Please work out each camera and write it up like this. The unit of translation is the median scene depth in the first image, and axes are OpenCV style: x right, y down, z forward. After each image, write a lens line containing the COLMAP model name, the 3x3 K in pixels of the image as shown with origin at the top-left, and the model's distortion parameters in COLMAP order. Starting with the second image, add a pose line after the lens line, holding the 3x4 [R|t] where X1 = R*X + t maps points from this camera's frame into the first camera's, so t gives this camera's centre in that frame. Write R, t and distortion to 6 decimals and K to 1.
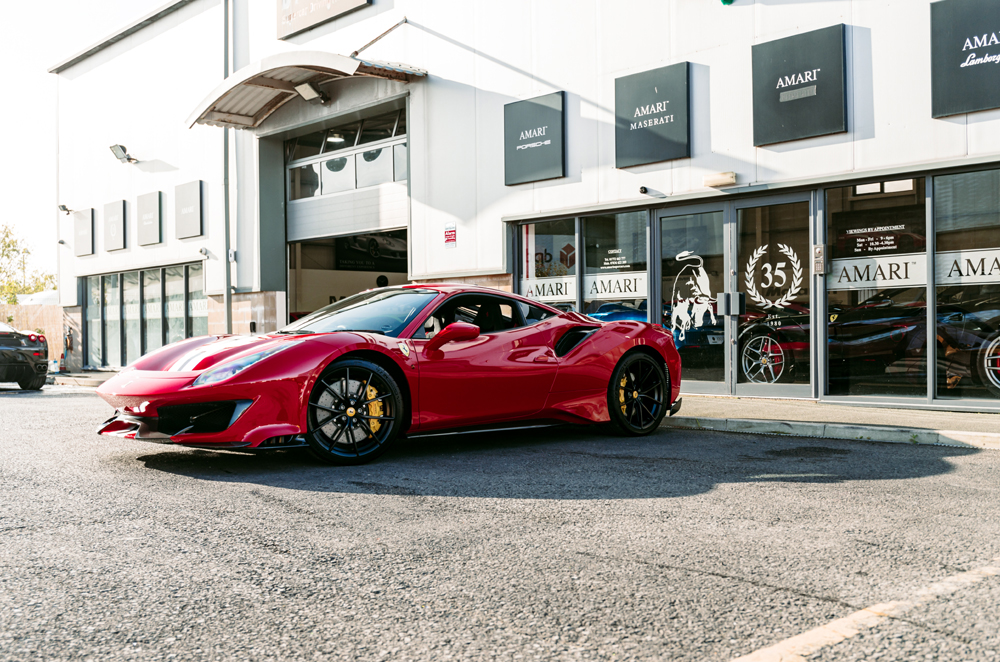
lens RADIAL K [[1035.0, 0, 526.8], [0, 1035.0, 334.1], [0, 0, 1]] dist [-0.009463, -0.099199]
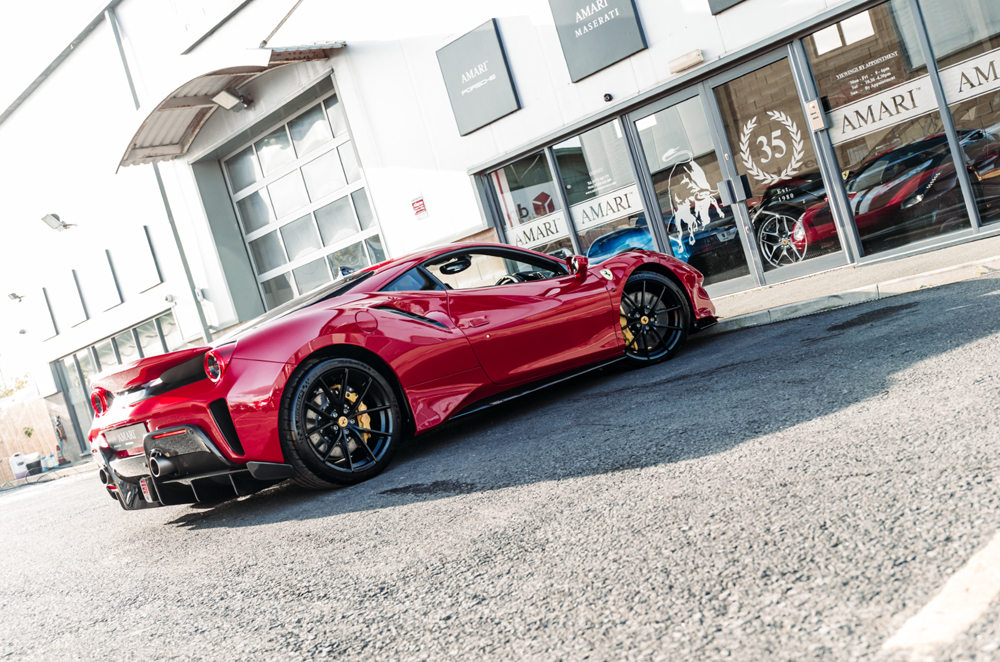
lens RADIAL K [[1057.1, 0, 546.2], [0, 1057.1, 330.9], [0, 0, 1]] dist [-0.037835, -0.027014]
pose [[0.961383, -0.275000, 0.010850, -0.006904], [0.274463, 0.960924, 0.035980, 0.011012], [-0.020321, -0.031613, 0.999294, 0.068571]]
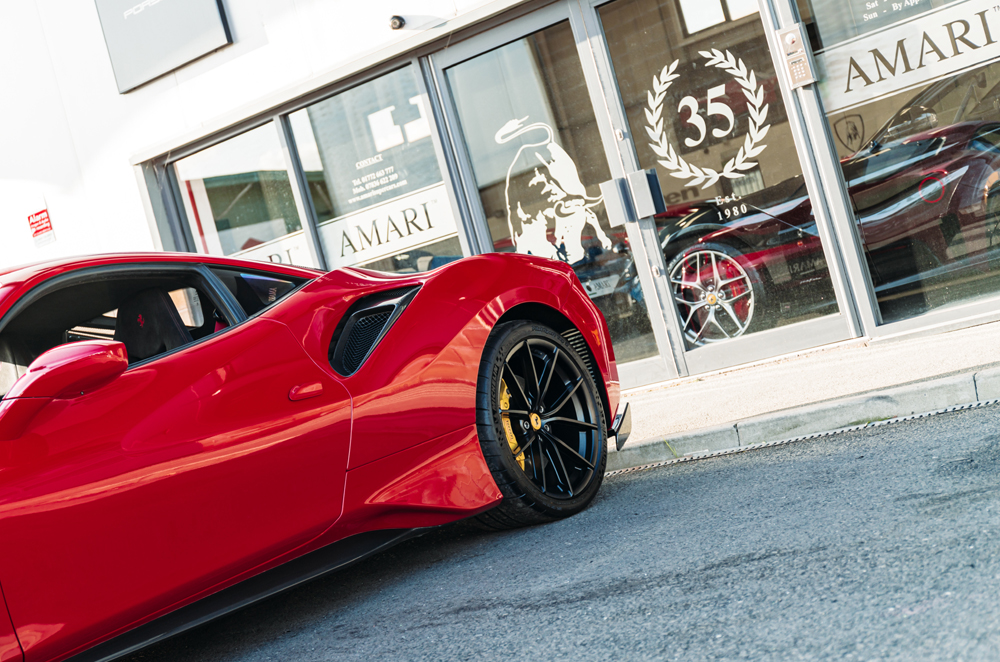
lens RADIAL K [[1452.7, 0, 514.9], [0, 1452.7, 328.6], [0, 0, 1]] dist [-0.043213, -0.063627]
pose [[0.948944, -0.247600, 0.195448, -0.004936], [0.251802, 0.967773, 0.003452, 0.014403], [-0.190004, 0.045938, 0.980708, 0.344264]]
